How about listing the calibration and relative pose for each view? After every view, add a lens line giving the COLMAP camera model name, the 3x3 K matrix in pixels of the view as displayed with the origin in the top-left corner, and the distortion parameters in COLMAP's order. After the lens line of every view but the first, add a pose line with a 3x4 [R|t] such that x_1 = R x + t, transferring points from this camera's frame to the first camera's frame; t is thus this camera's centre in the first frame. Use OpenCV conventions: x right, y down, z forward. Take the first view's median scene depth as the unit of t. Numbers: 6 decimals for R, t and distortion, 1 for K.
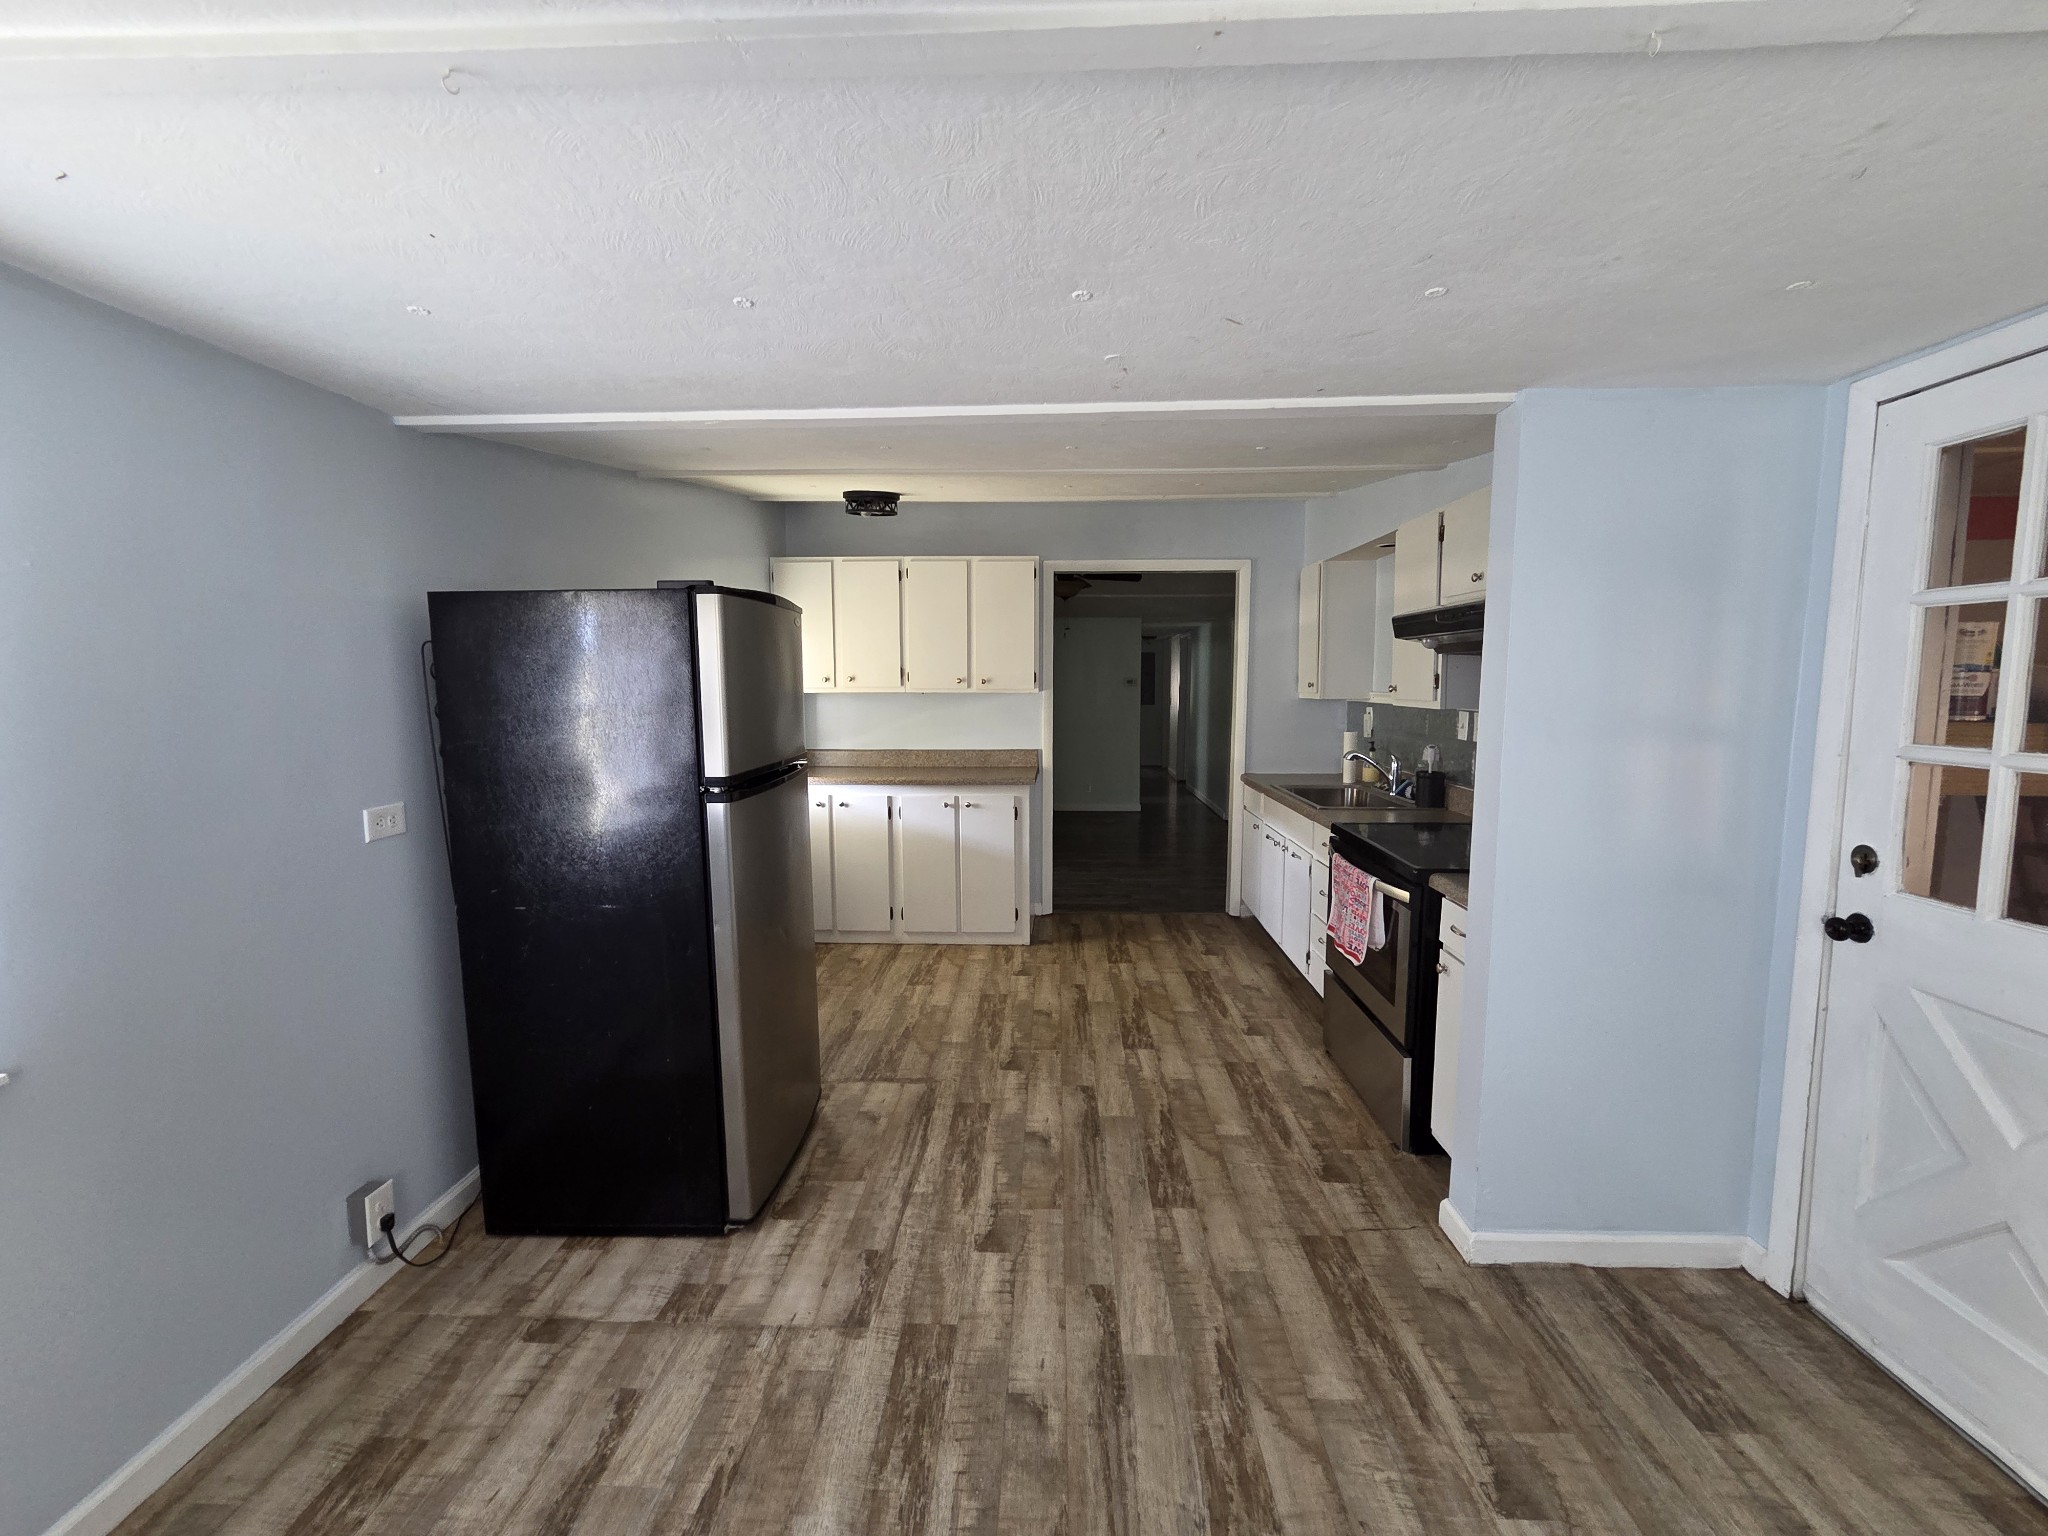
lens RADIAL K [[848.8, 0, 1015.4], [0, 848.8, 760.6], [0, 0, 1]] dist [0.003990, -0.002730]
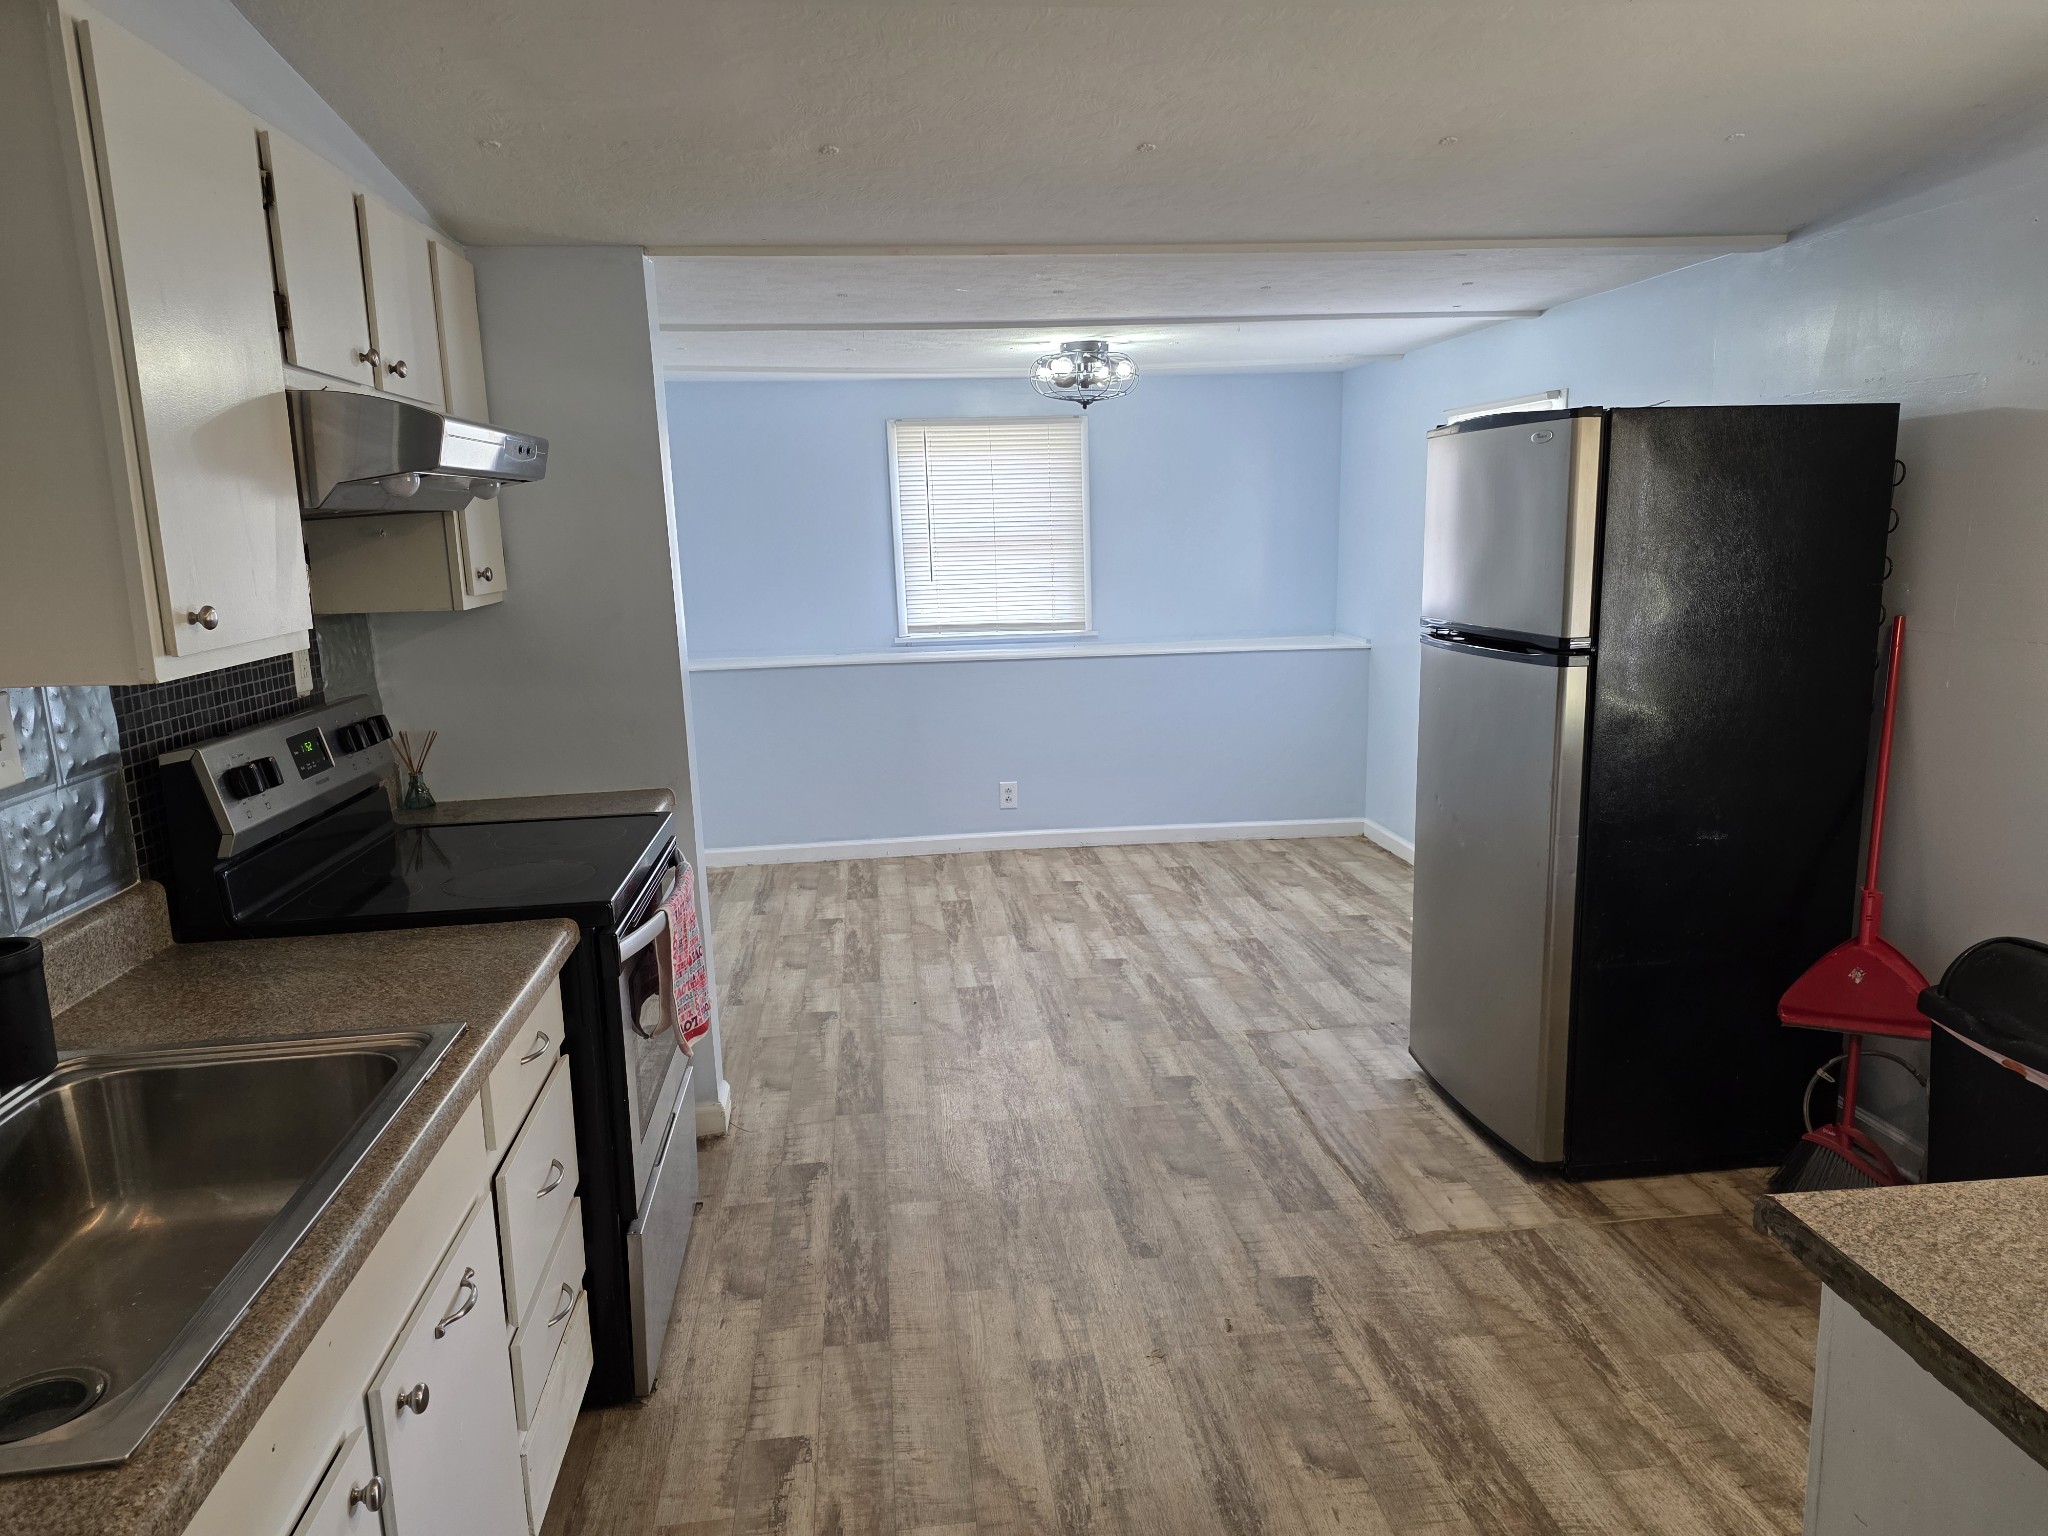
lens RADIAL K [[1355.9, 0, 1039.1], [0, 1355.9, 770.6], [0, 0, 1]] dist [0.009910, -0.026162]
pose [[-0.984592, 0.059946, -0.164272, 0.402286], [0.011719, 0.959914, 0.280048, -0.264532], [0.174475, 0.273808, -0.945826, 2.490258]]
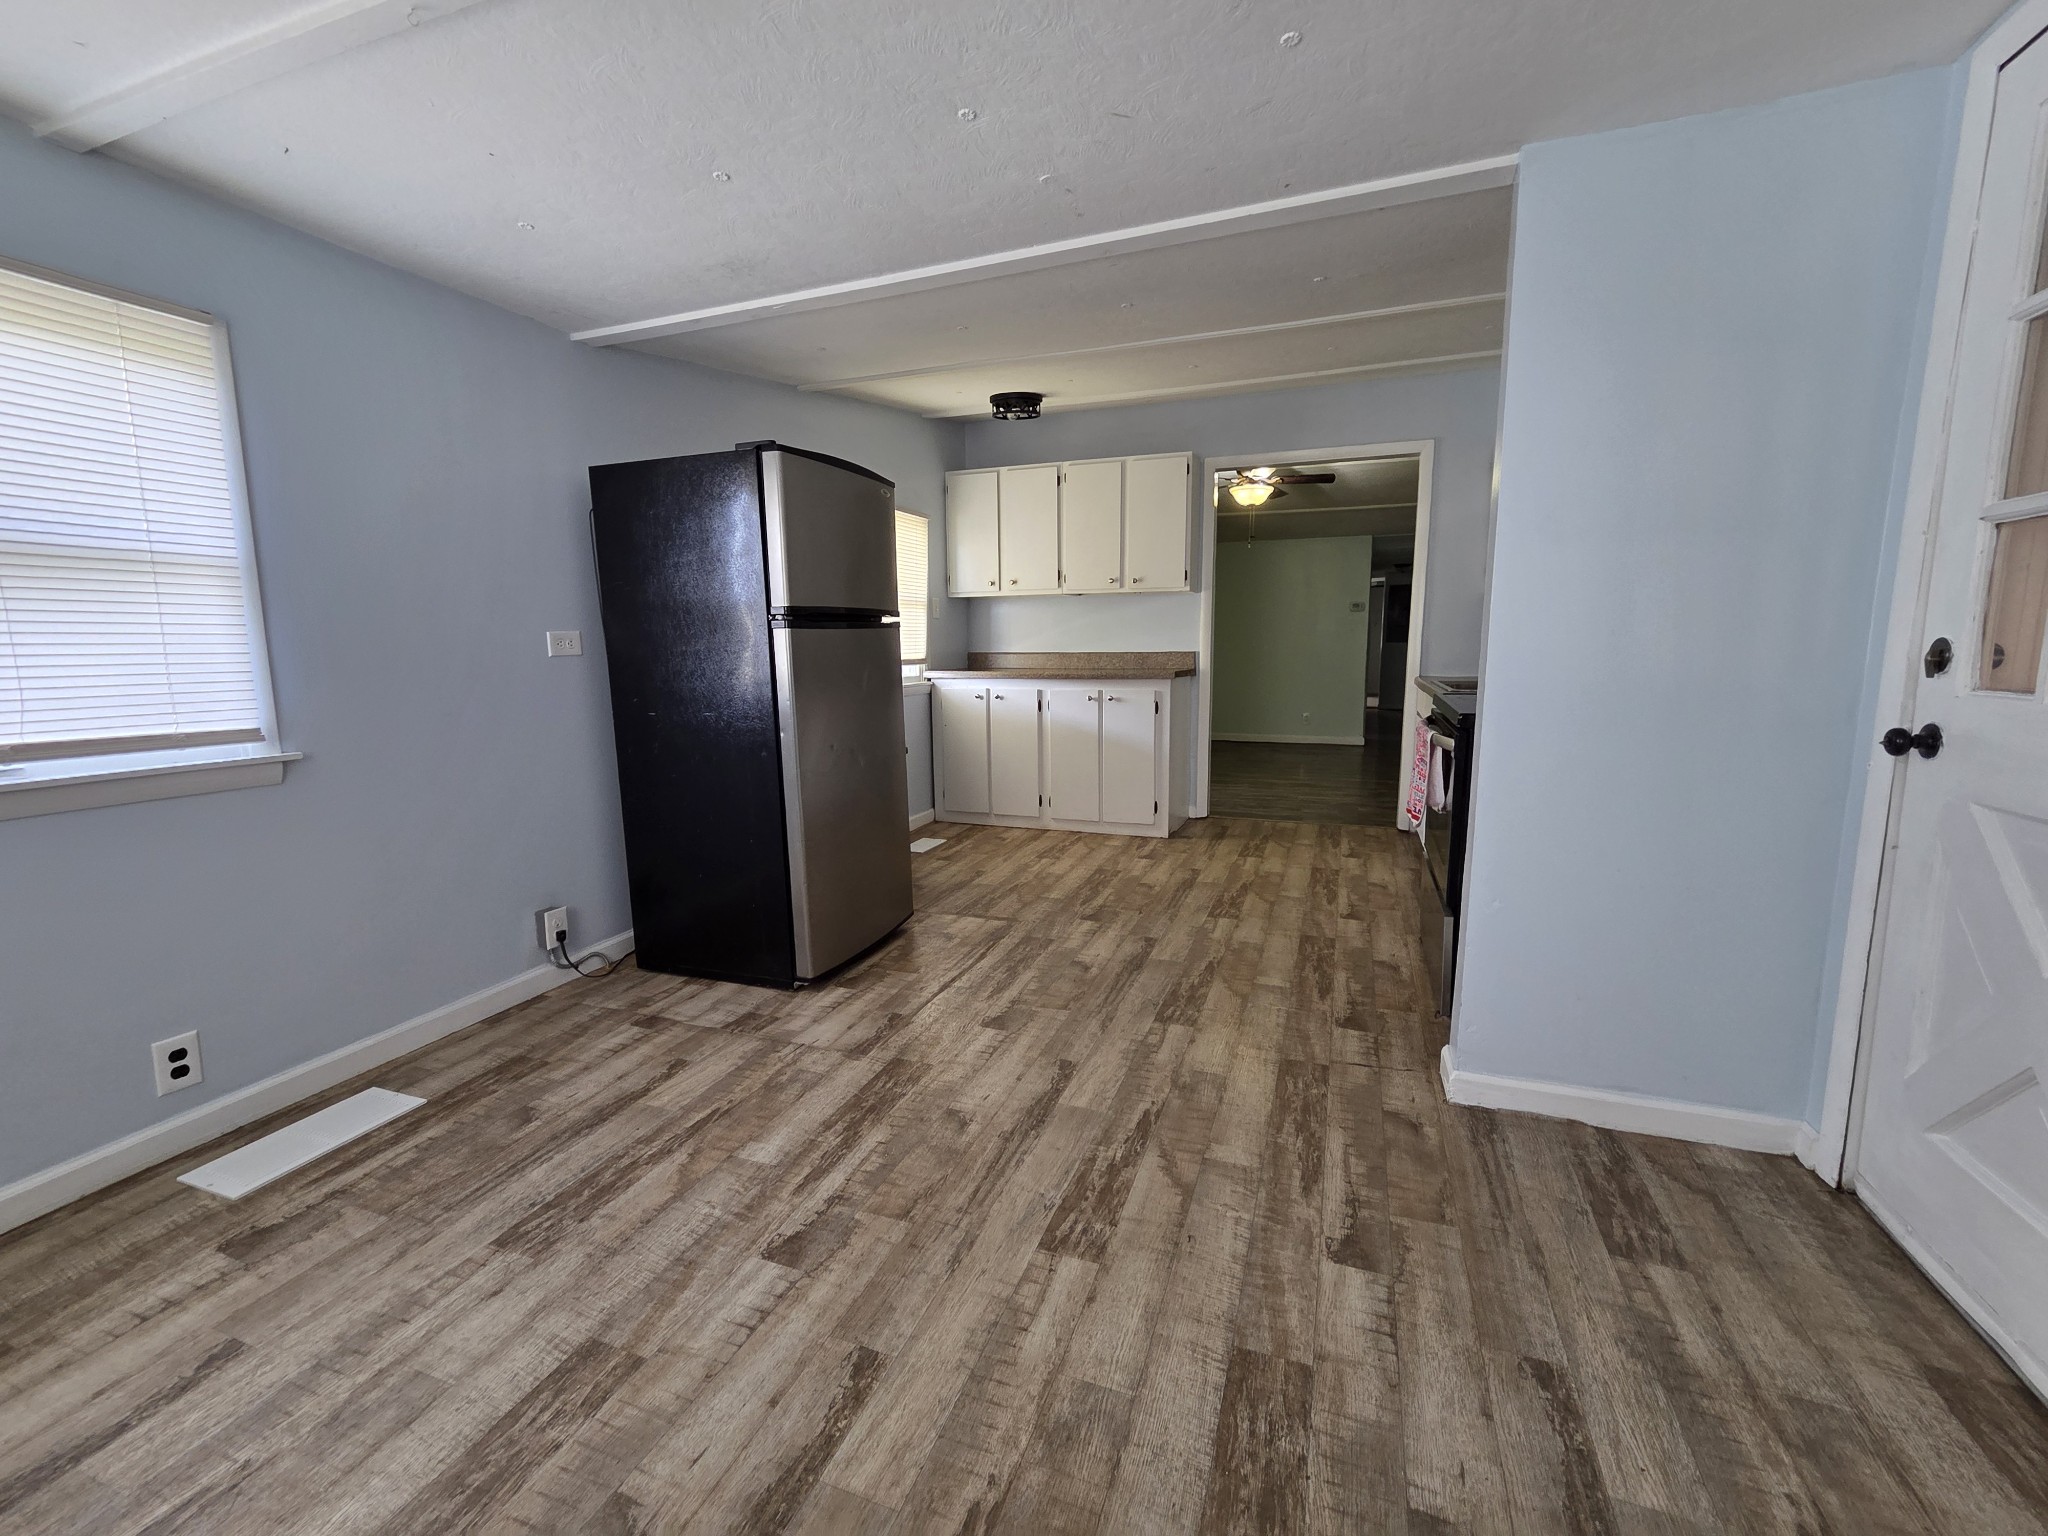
lens RADIAL K [[848.8, 0, 1021.4], [0, 848.8, 762.9], [0, 0, 1]] dist [0.003990, -0.002730]
pose [[0.949620, 0.038954, -0.310973, 0.351966], [-0.023776, 0.998340, 0.052452, 0.166223], [0.312500, -0.042416, 0.948970, -0.048203]]
